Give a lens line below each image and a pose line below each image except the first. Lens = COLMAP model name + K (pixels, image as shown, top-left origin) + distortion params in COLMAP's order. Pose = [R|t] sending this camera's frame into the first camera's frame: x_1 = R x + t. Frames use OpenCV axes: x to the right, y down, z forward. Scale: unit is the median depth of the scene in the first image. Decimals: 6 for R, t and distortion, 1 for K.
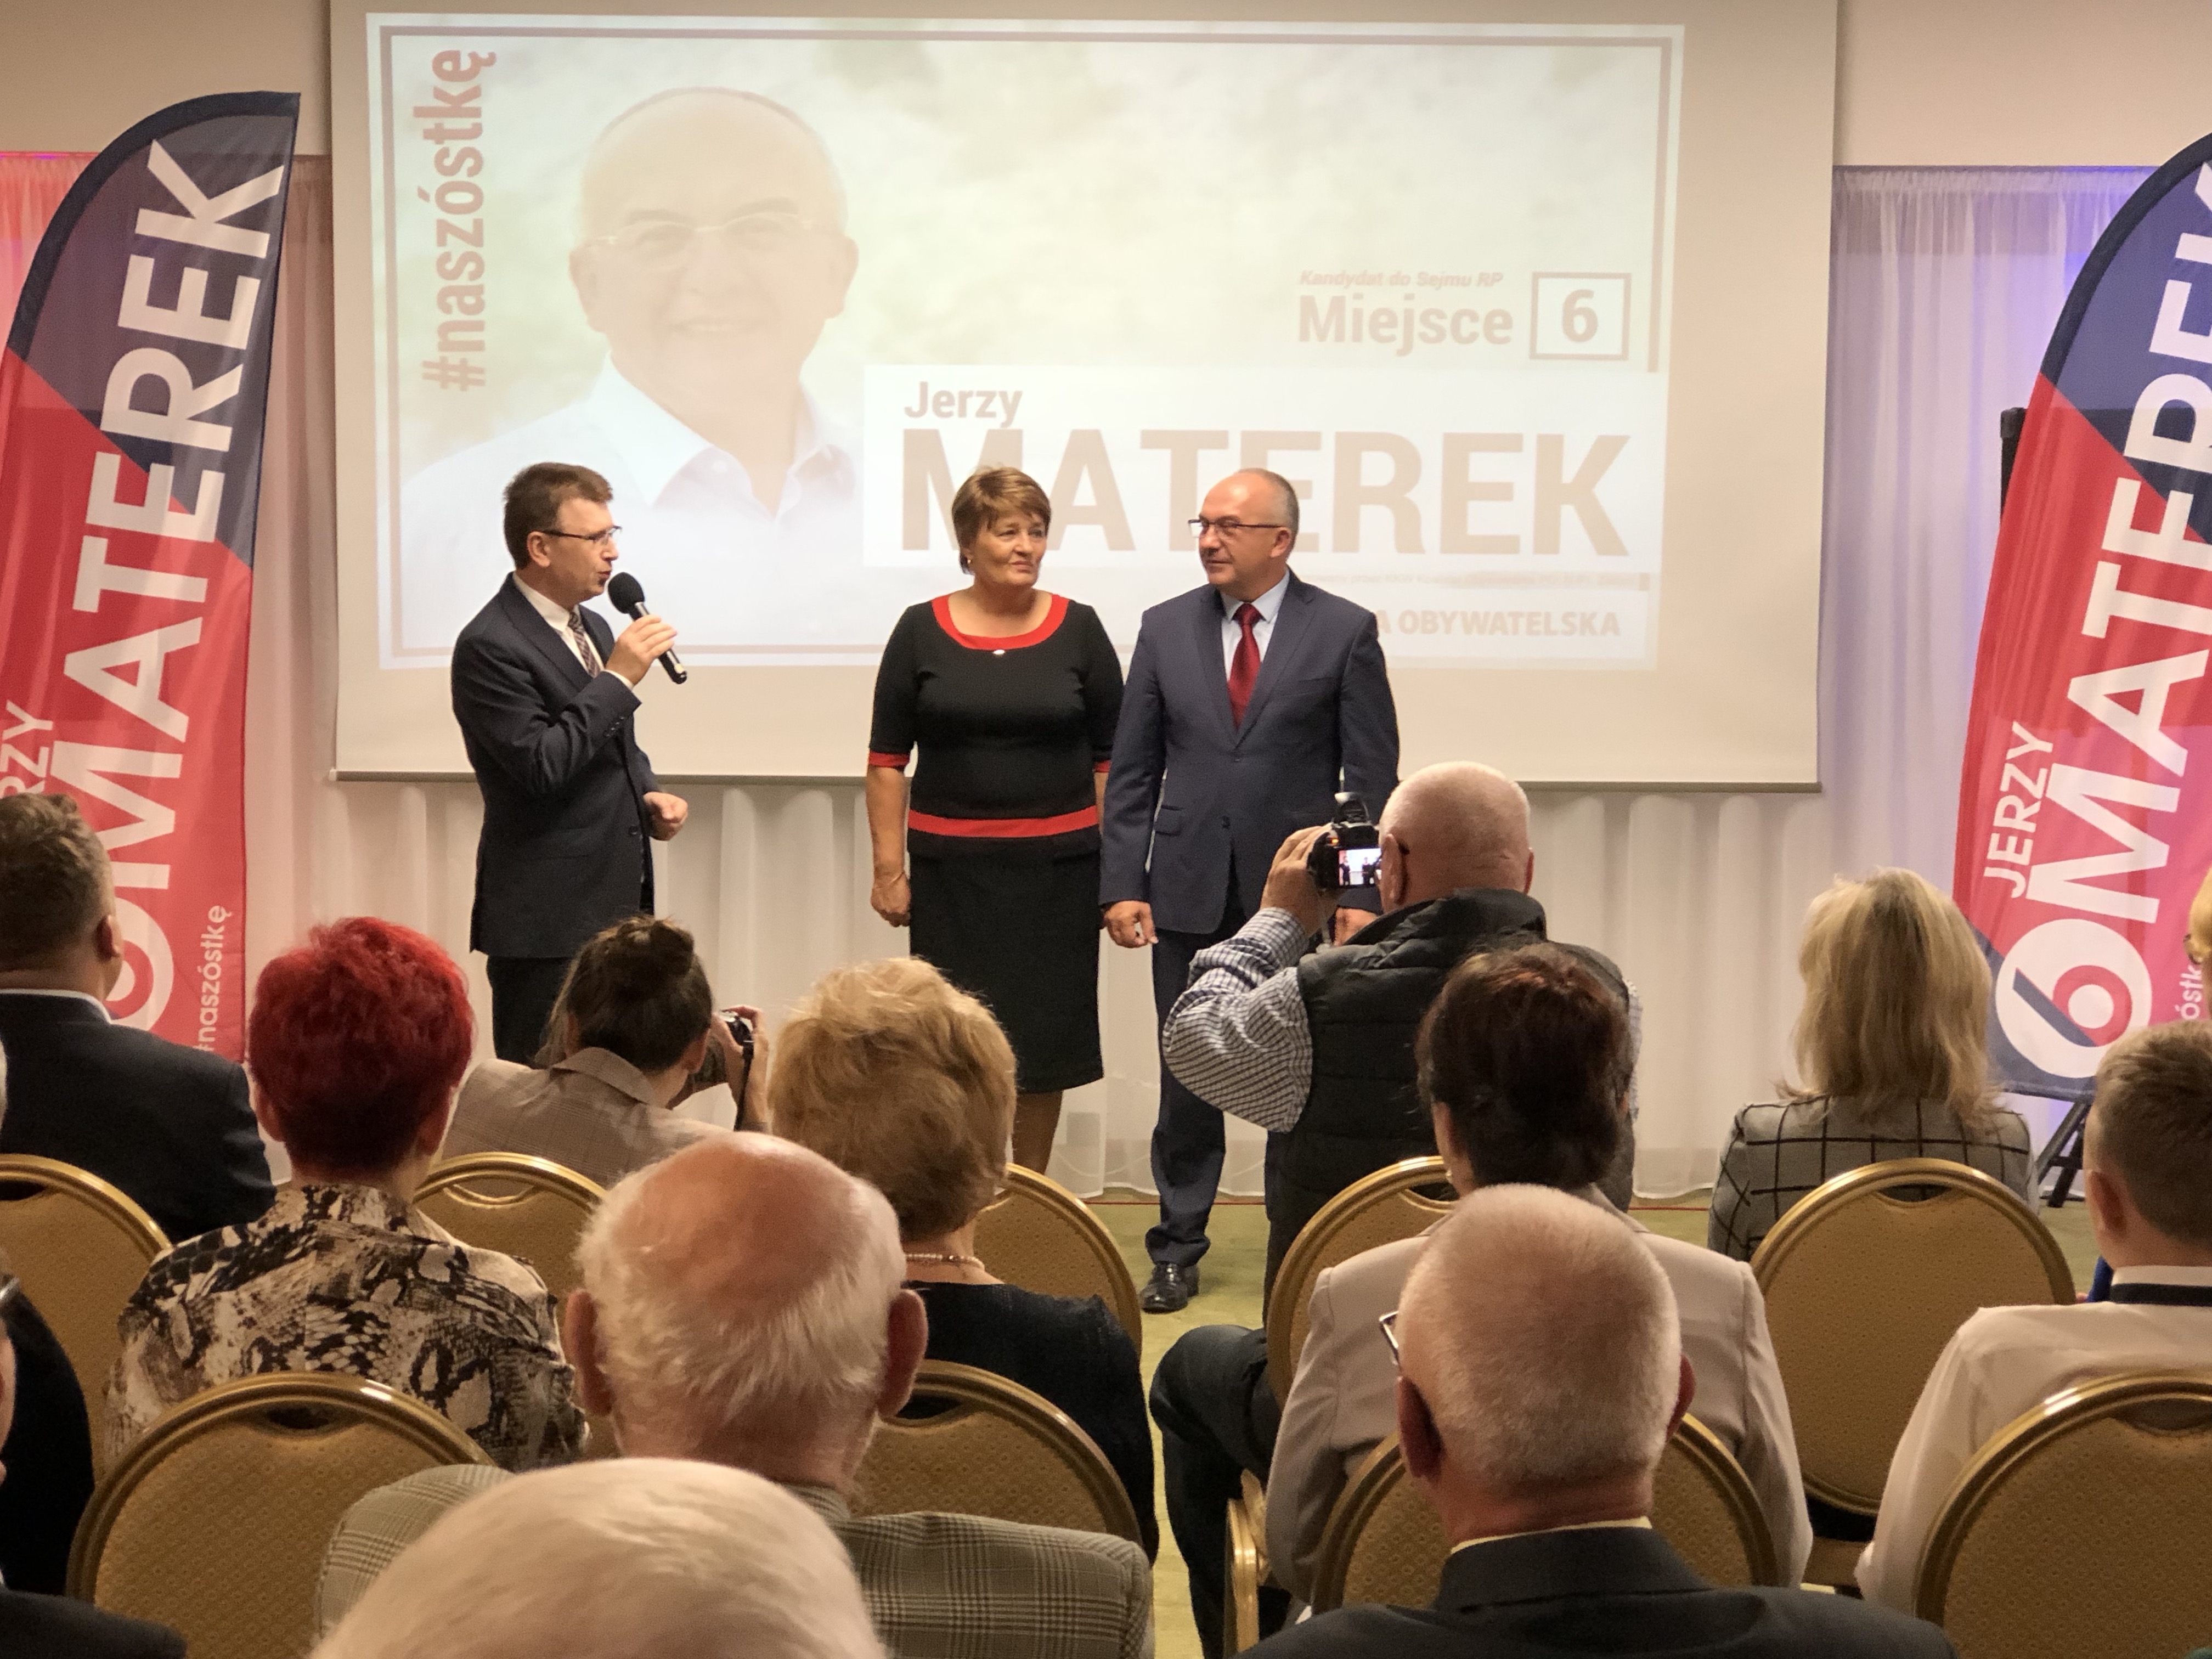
lens RADIAL K [[3844.1, 0, 1107.8], [0, 3844.1, 842.0], [0, 0, 1]] dist [-0.034787, 0.000000]
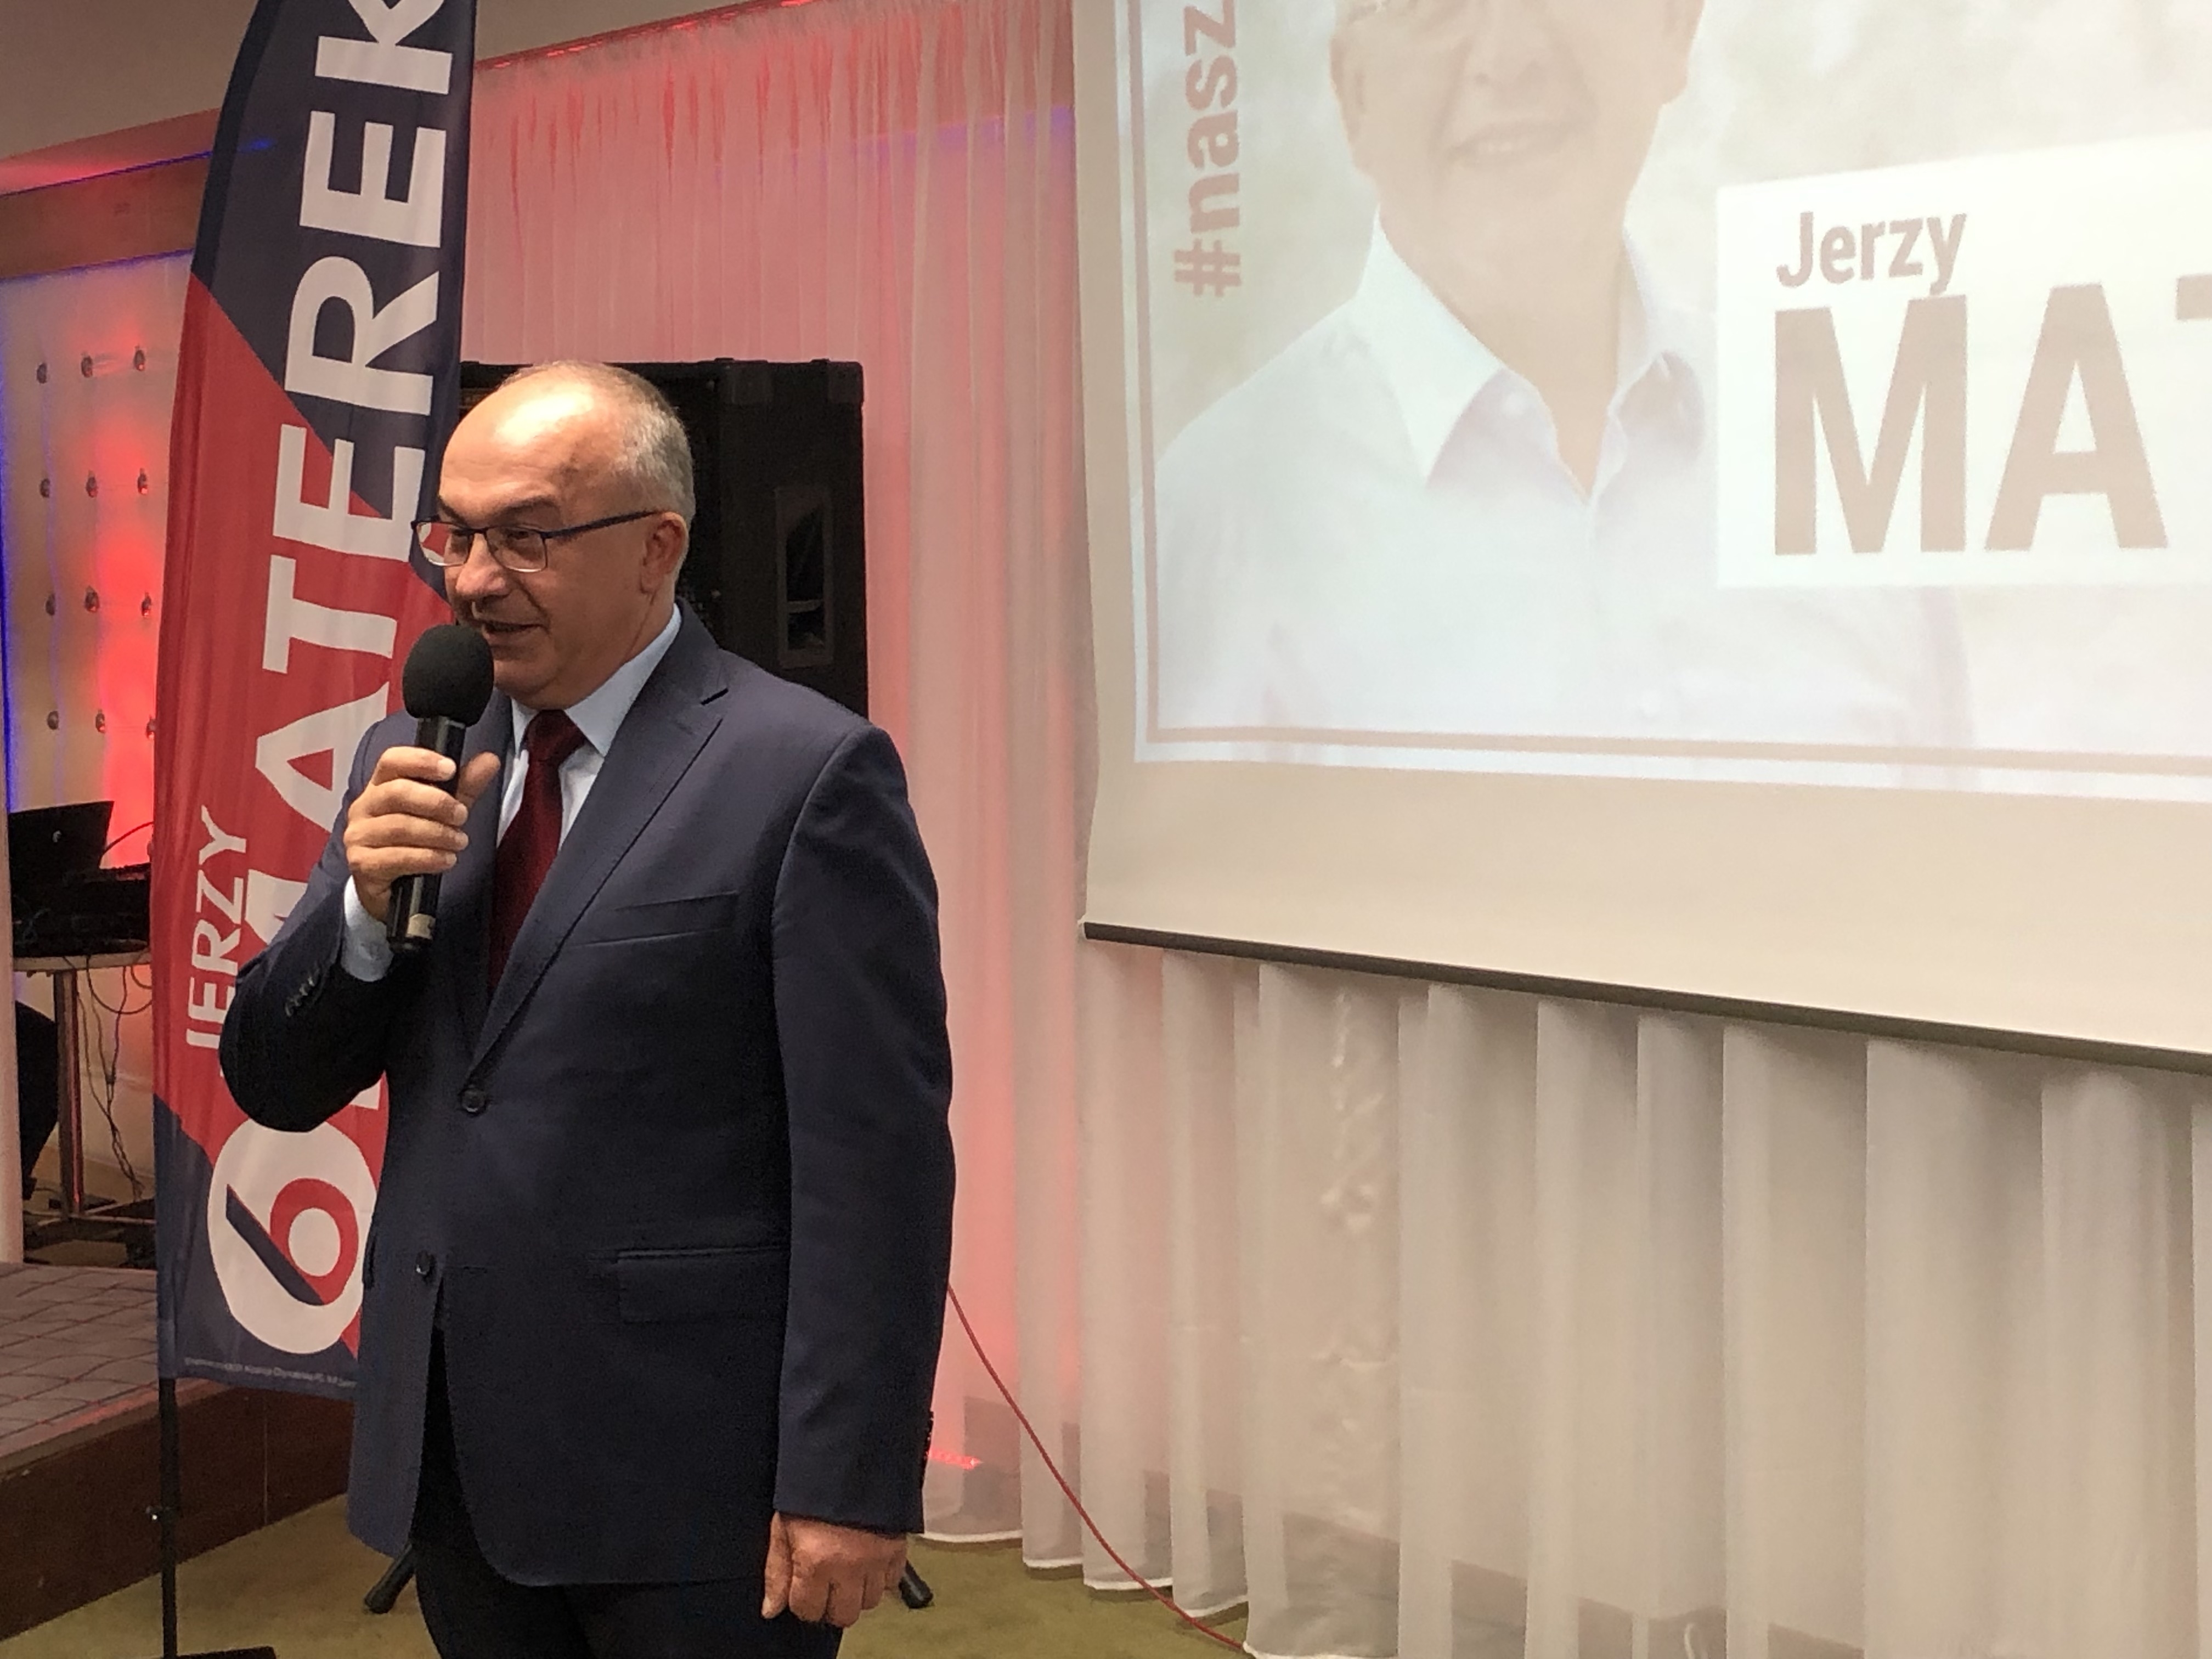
lens RADIAL K [[3810.3, 0, 1062.4], [0, 3810.3, 840.2], [0, 0, 1]] dist [0.068308, 0.000000]
pose [[0.610704, 0.043424, -0.790668, 0.288701], [-0.045595, 0.998767, 0.019636, -0.044713], [0.790545, 0.024059, 0.611931, 0.629159]]
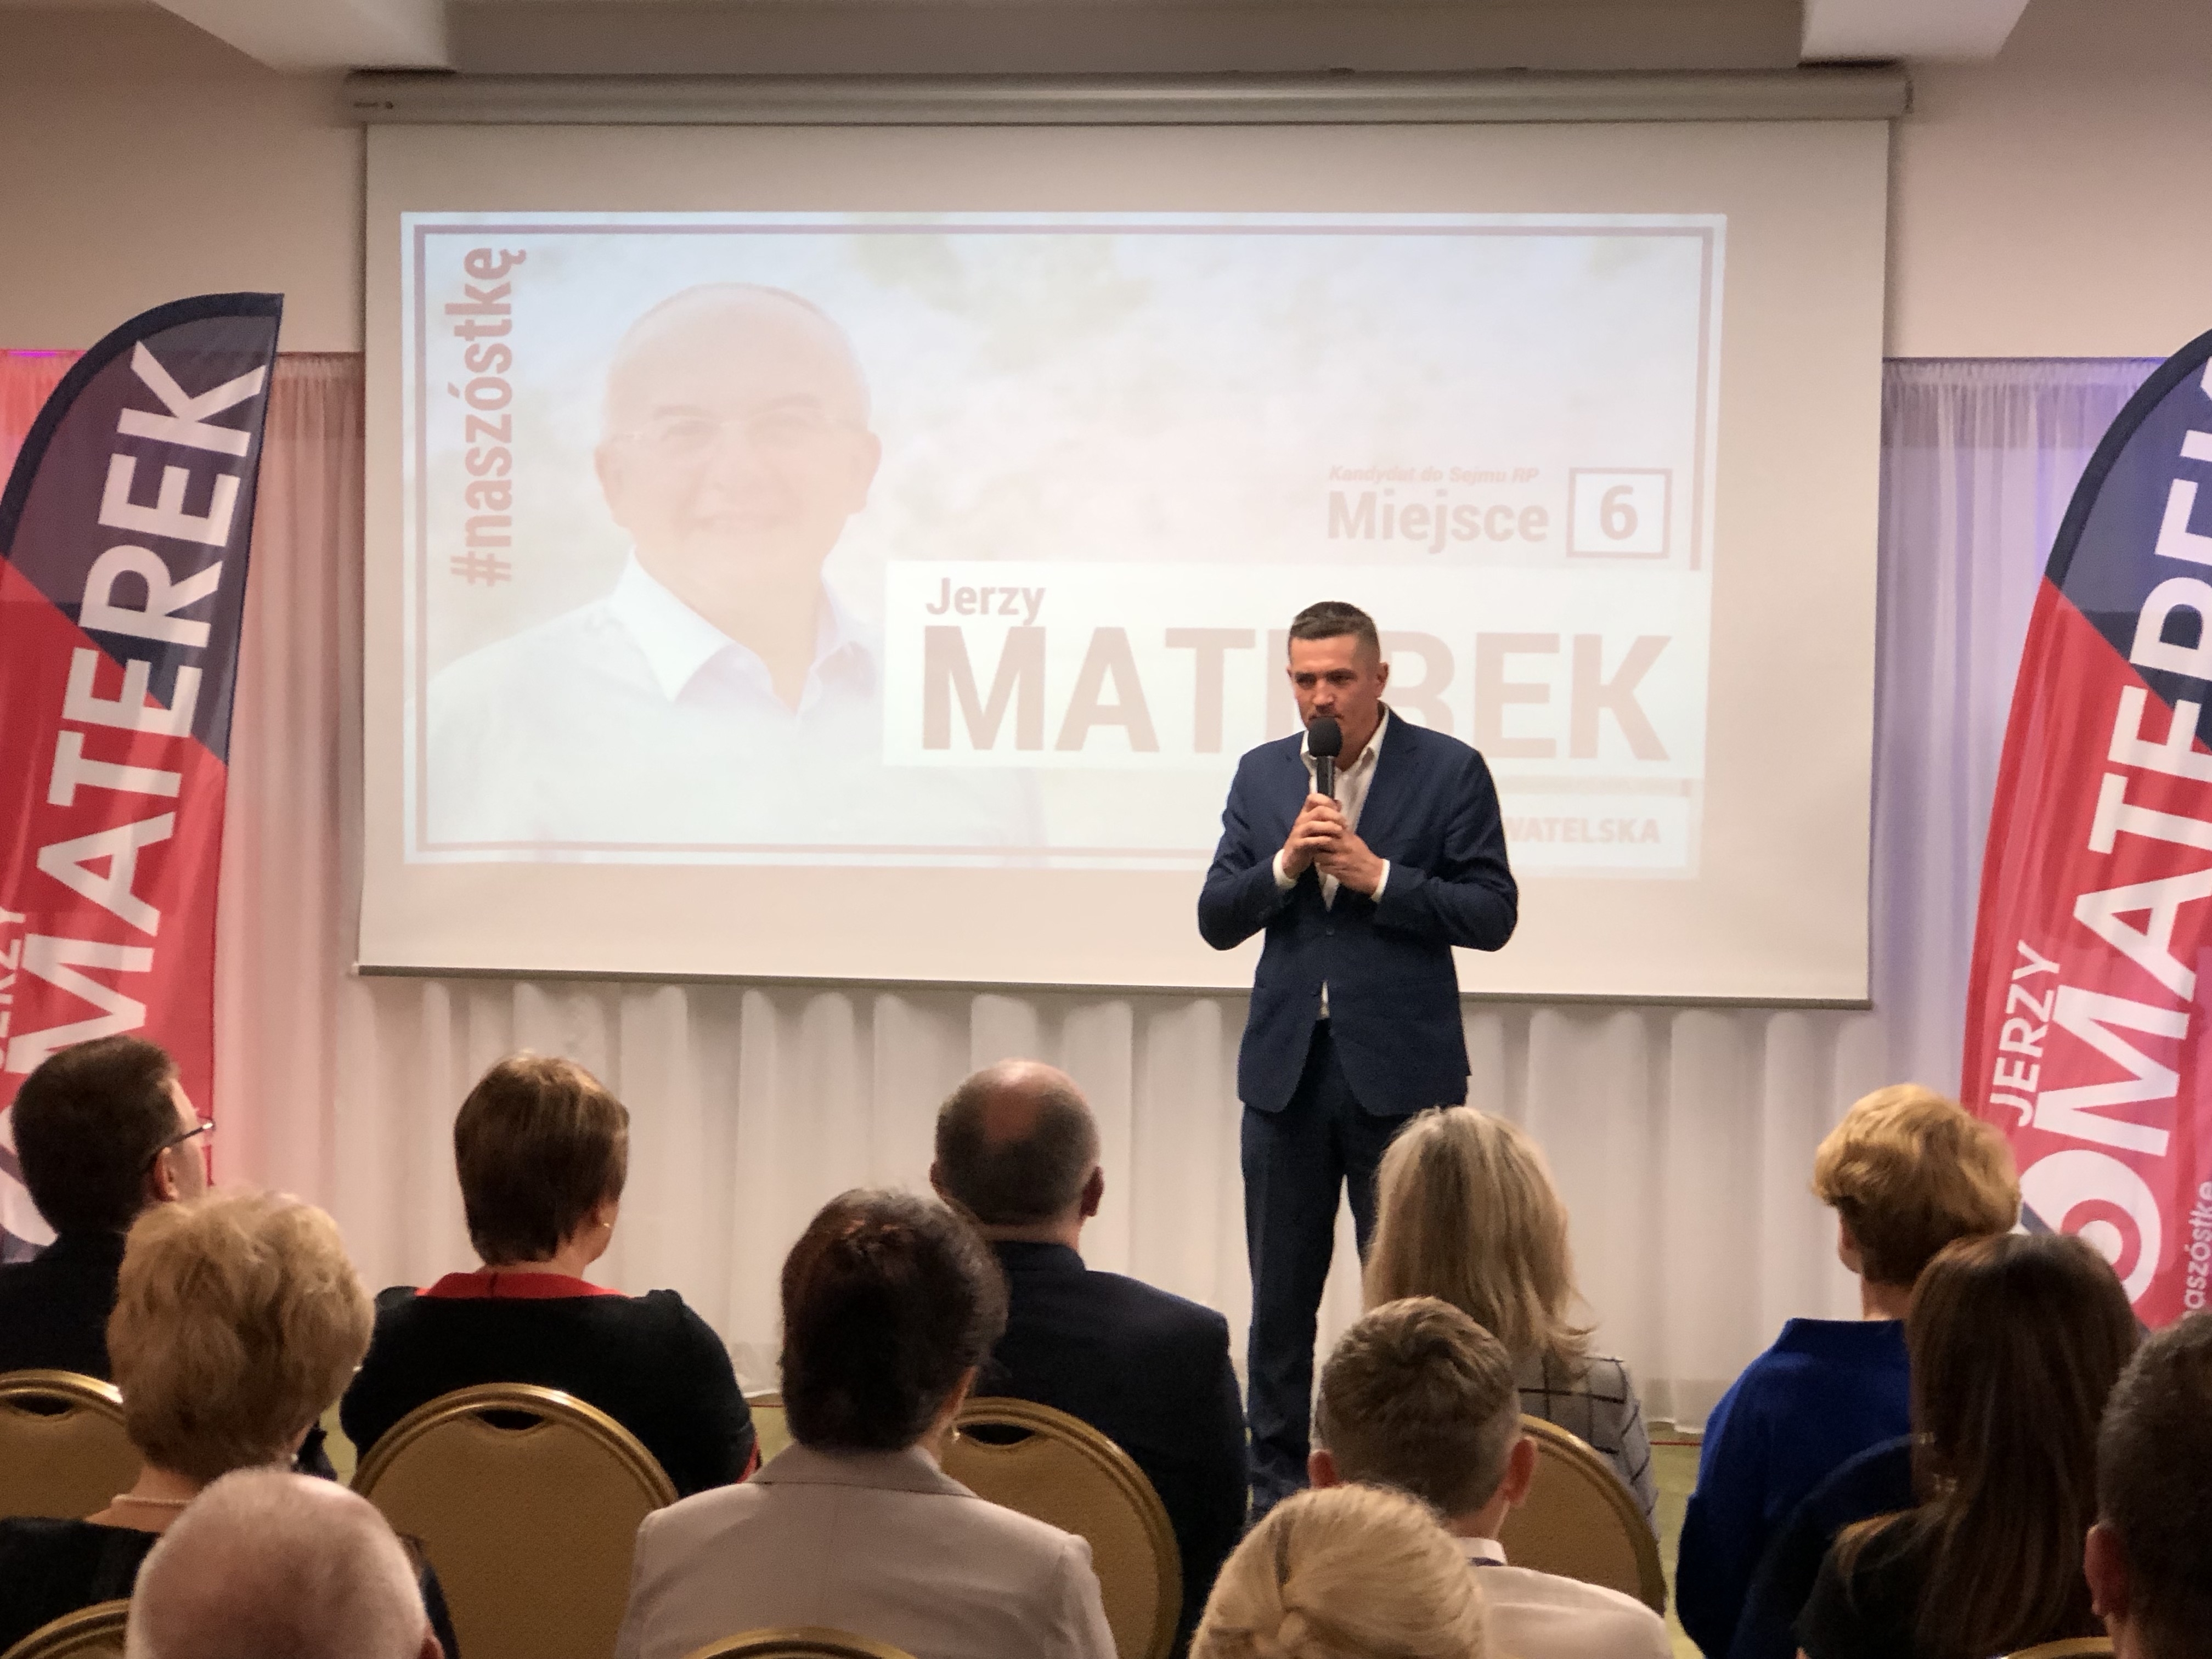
lens RADIAL K [[3938.7, 0, 1119.2], [0, 3938.7, 820.9], [0, 0, 1]] dist [-0.081168, 0.000000]
pose [[0.993558, 0.009957, -0.112883, 0.111248], [-0.015970, 0.998494, -0.052493, -0.005748], [0.112190, 0.053957, 0.992221, 0.009580]]
